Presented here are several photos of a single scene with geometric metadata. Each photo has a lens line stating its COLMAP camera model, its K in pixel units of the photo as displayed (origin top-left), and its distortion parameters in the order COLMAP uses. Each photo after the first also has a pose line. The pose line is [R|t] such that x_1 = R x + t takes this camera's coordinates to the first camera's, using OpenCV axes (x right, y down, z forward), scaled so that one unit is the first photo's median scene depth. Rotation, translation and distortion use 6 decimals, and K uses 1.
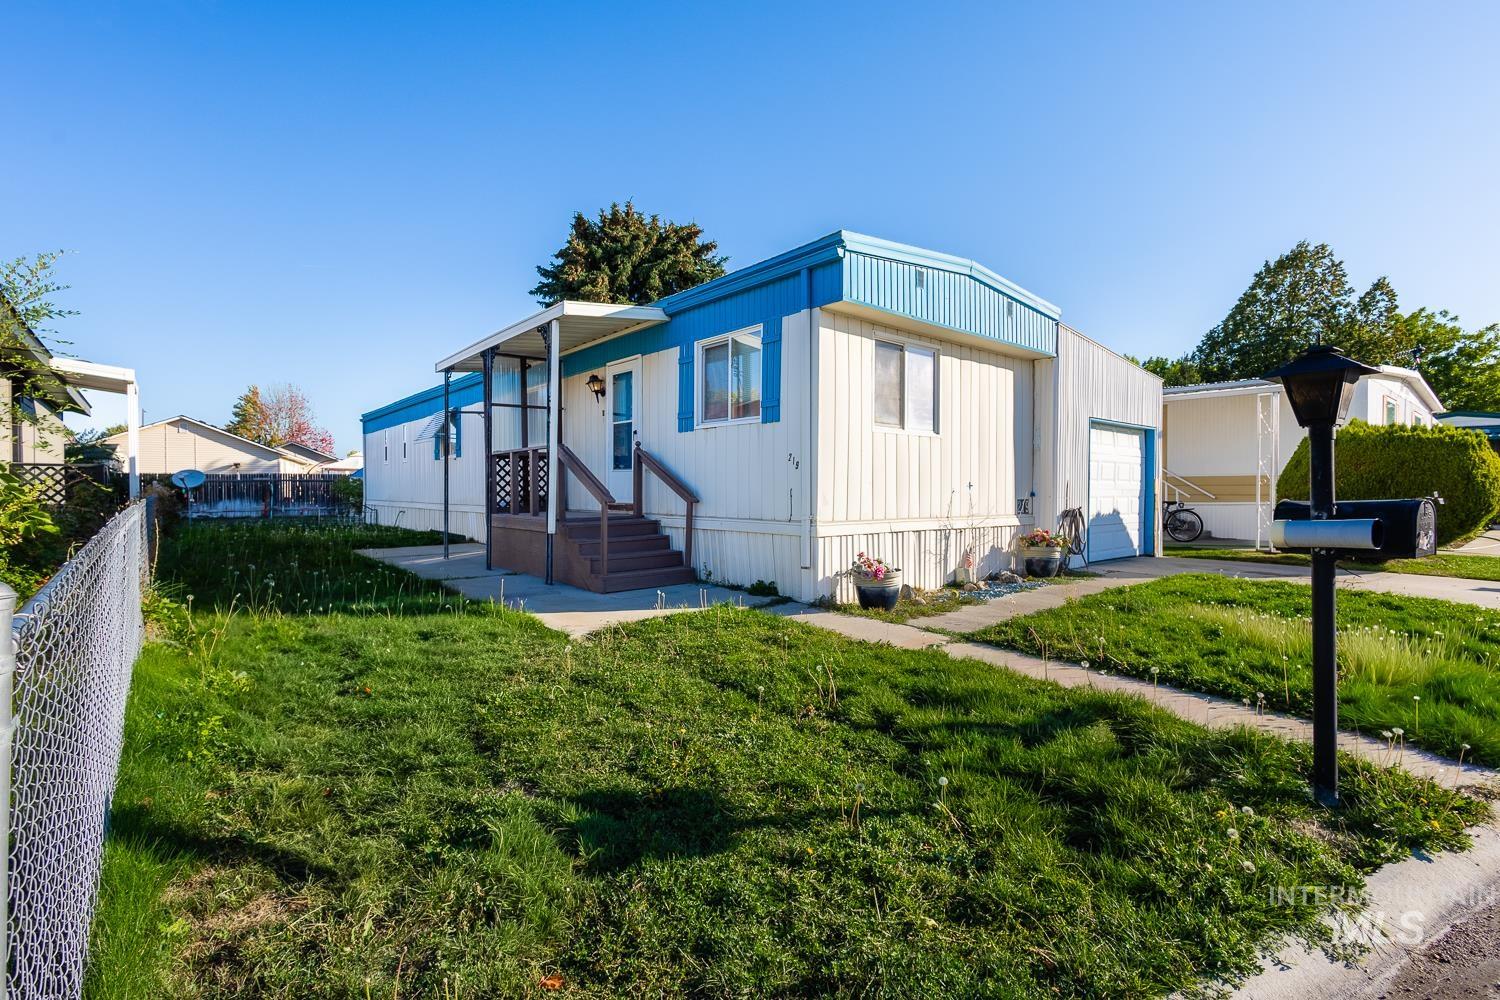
lens RADIAL K [[688.3, 0, 750.0], [0, 688.3, 500.0], [0, 0, 1]] dist [0.003576, -0.000822]
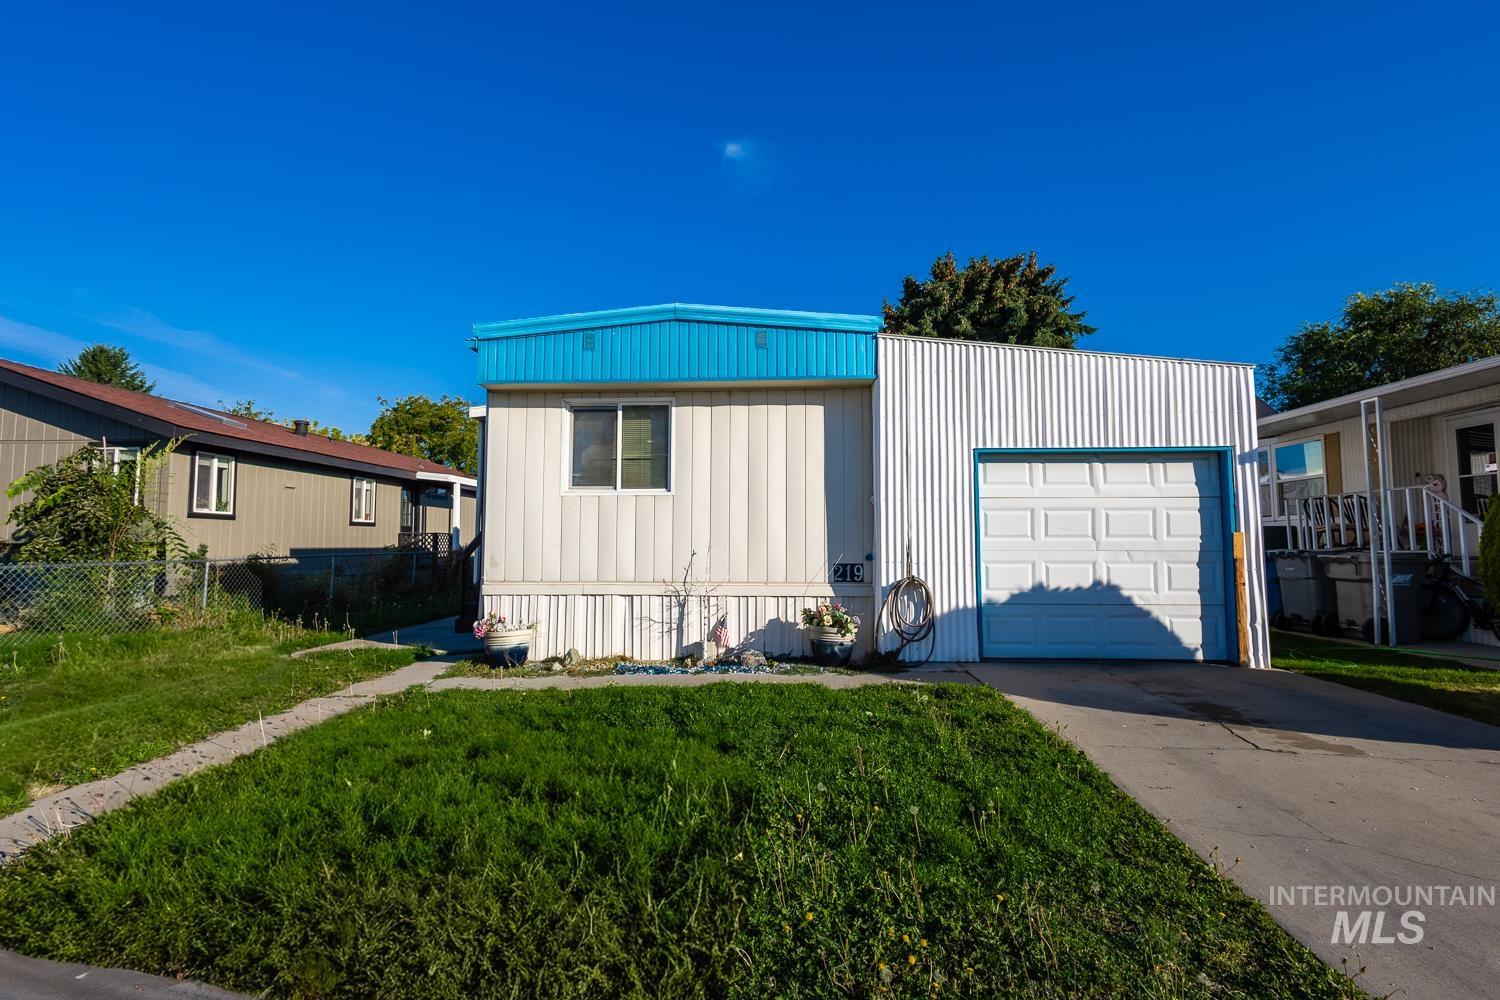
lens RADIAL K [[688.3, 0, 750.0], [0, 688.3, 500.0], [0, 0, 1]] dist [0.003576, -0.000822]
pose [[0.724435, -0.045168, -0.687862, 0.887915], [-0.007626, 0.997265, -0.073516, -0.015403], [0.689301, 0.058503, 0.722109, 0.362336]]
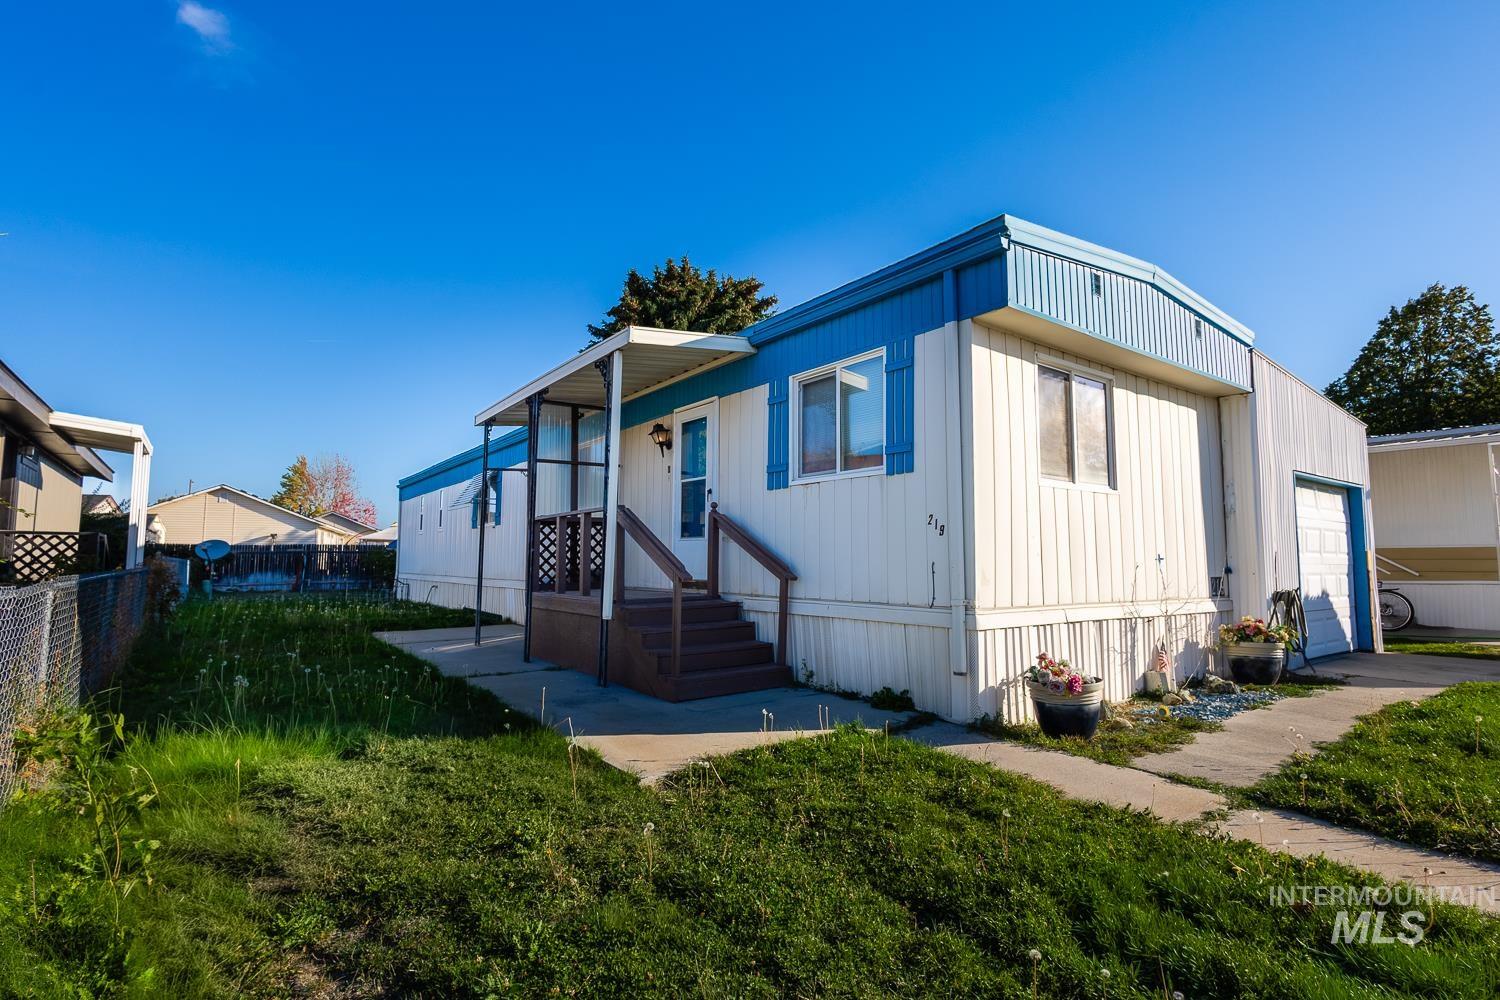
lens RADIAL K [[725.0, 0, 750.0], [0, 725.0, 500.0], [0, 0, 1]] dist [0.006440, 0.000039]
pose [[0.997635, -0.003146, -0.068661, -0.063631], [-0.003800, 0.994899, -0.100802, -0.002969], [0.068628, 0.100825, 0.992534, 0.166728]]
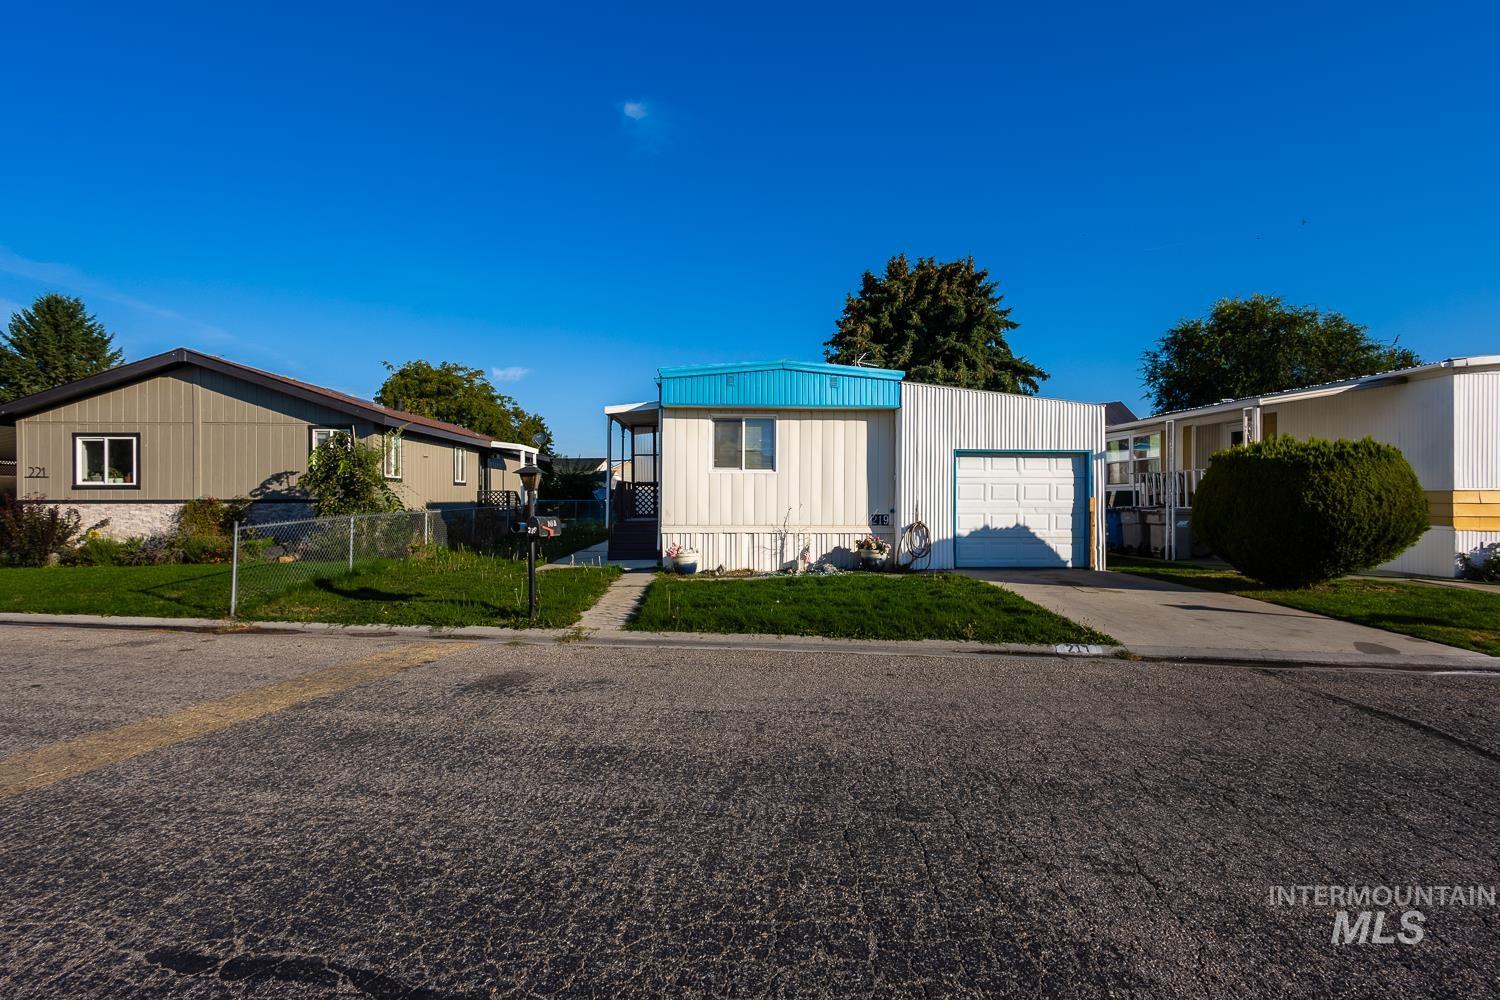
lens RADIAL K [[688.3, 0, 750.0], [0, 688.3, 500.0], [0, 0, 1]] dist [0.003576, -0.000822]
pose [[0.792437, 0.003703, -0.609943, 1.052384], [-0.009991, 0.999926, -0.006909, -0.018136], [0.609872, 0.011569, 0.792415, -0.234496]]
